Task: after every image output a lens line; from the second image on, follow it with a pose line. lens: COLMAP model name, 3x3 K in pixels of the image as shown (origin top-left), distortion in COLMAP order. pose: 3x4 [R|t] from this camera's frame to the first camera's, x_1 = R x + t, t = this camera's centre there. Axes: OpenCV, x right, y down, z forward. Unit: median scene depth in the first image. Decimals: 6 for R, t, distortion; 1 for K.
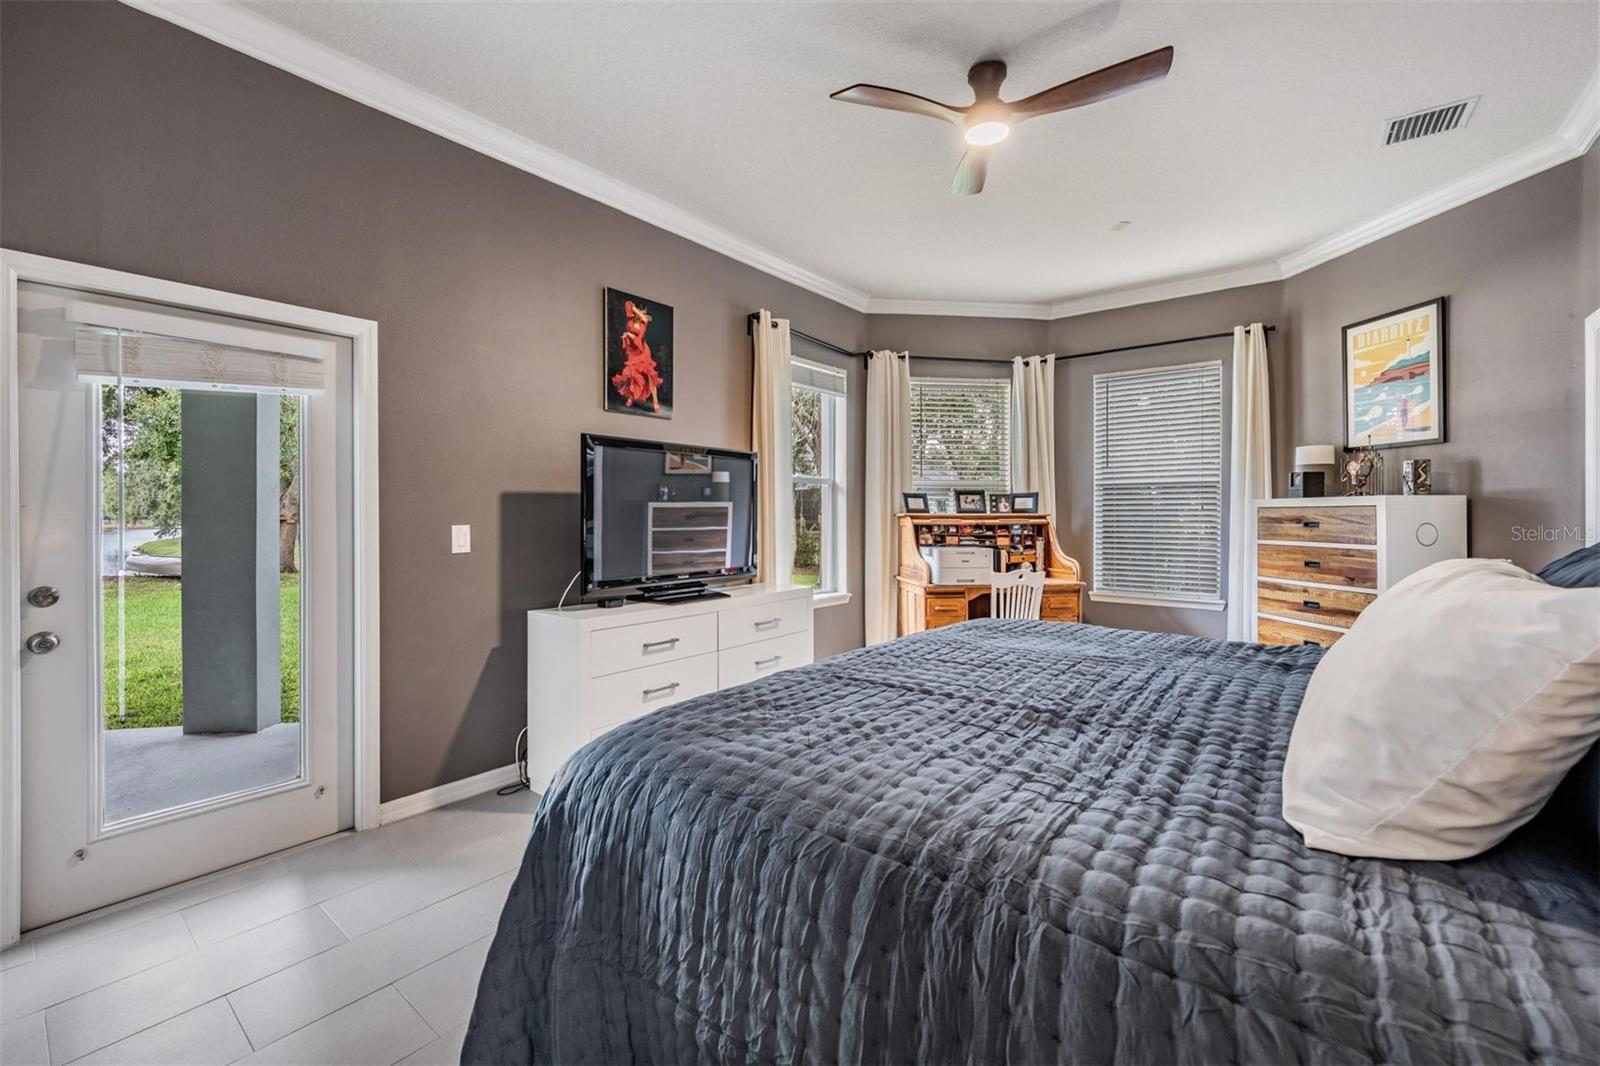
lens RADIAL K [[679.7, 0, 797.7], [0, 679.7, 516.3], [0, 0, 1]] dist [-0.000027, 0.000021]
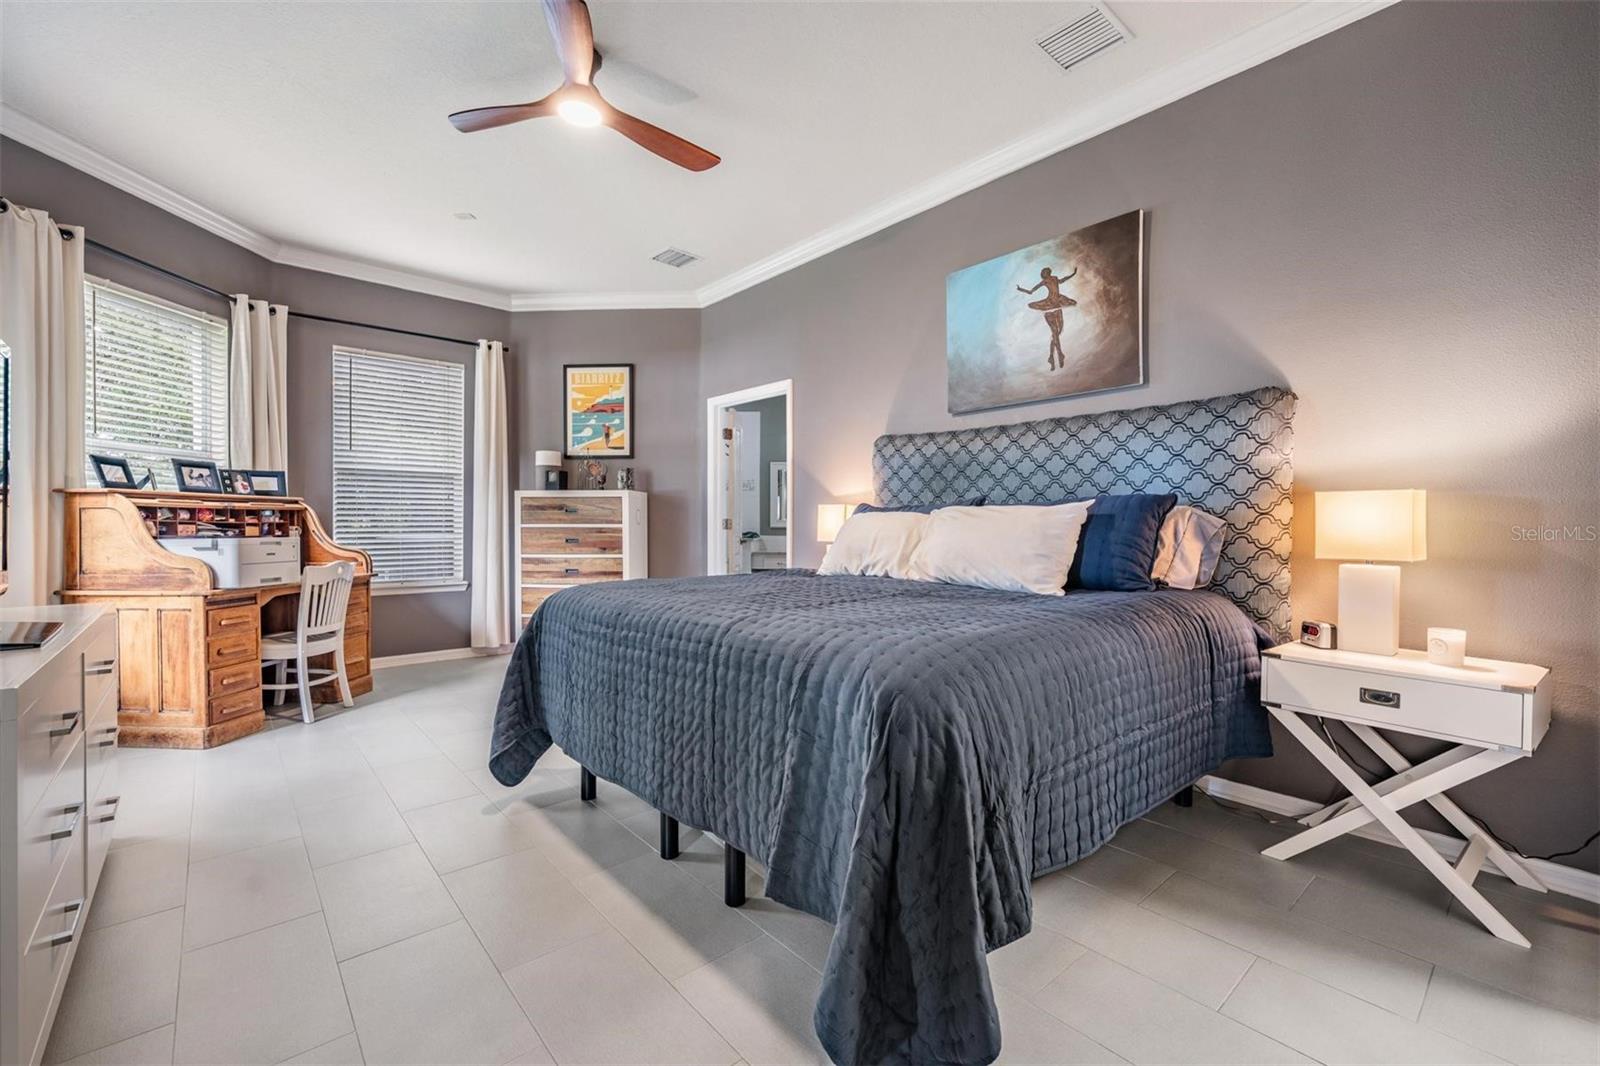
lens RADIAL K [[662.8, 0, 800.0], [0, 662.8, 533.0], [0, 0, 1]] dist [-0.001084, -0.000327]
pose [[0.174313, -0.014356, 0.984586, -0.375303], [-0.000744, 0.999892, 0.014711, 0.030920], [-0.984690, -0.003297, 0.174283, 0.286465]]
